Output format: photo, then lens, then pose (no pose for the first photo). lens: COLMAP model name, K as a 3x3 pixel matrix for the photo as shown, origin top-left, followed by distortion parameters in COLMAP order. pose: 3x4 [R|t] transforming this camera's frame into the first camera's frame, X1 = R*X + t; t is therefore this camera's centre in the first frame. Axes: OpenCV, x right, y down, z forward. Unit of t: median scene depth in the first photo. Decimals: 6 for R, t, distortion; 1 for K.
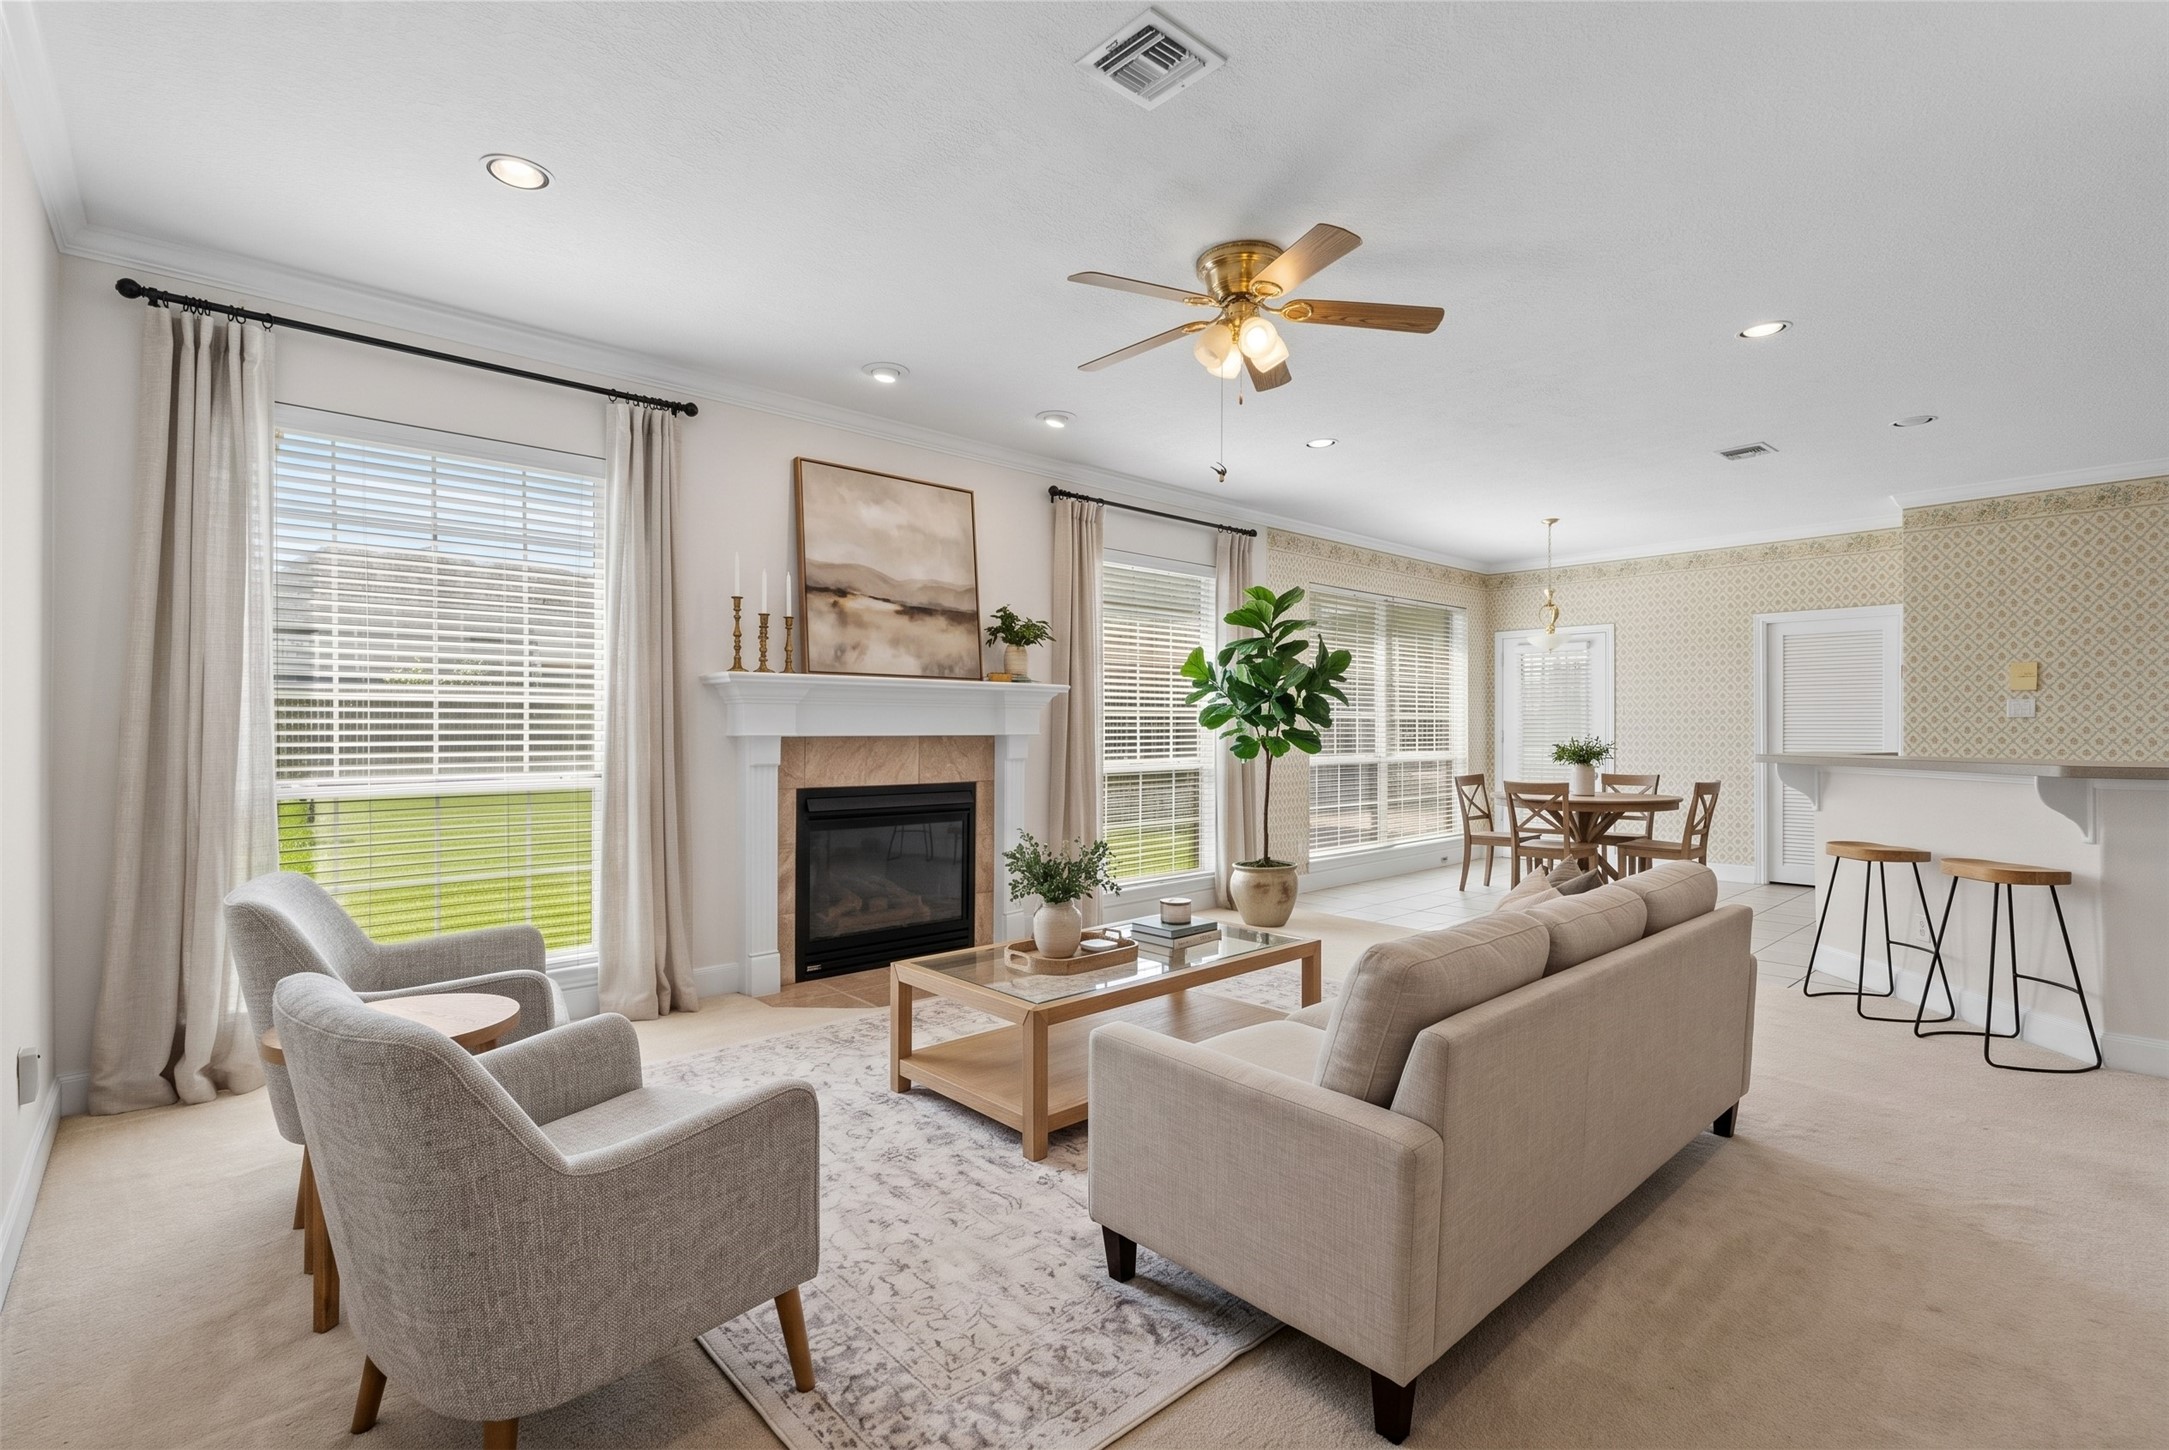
lens RADIAL K [[991.5, 0, 1094.3], [0, 991.5, 729.6], [0, 0, 1]] dist [0.002036, 0.000333]
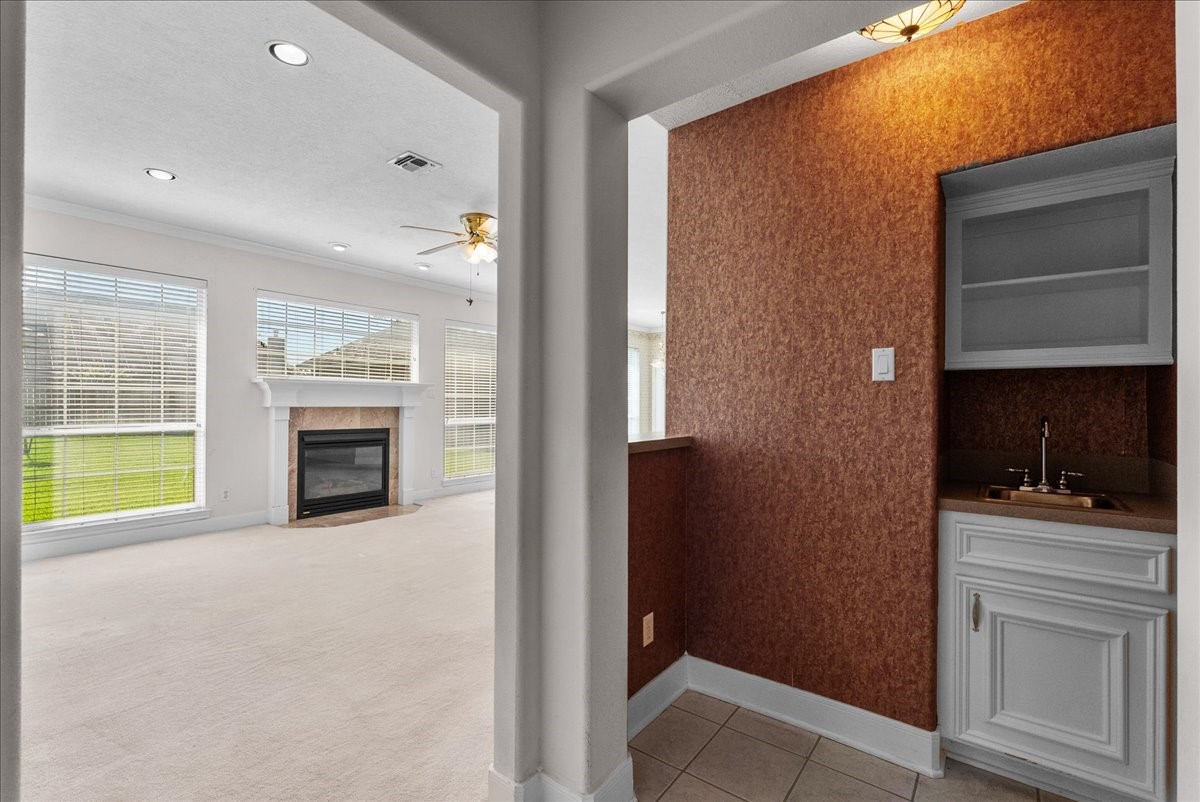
lens RADIAL K [[548.6, 0, 594.5], [0, 548.6, 399.4], [0, 0, 1]] dist [0.002036, 0.000333]
pose [[0.989077, 0.005715, 0.147286, 0.170266], [-0.004828, 0.999968, -0.006378, -0.005424], [-0.147317, 0.005597, 0.989073, -0.300569]]
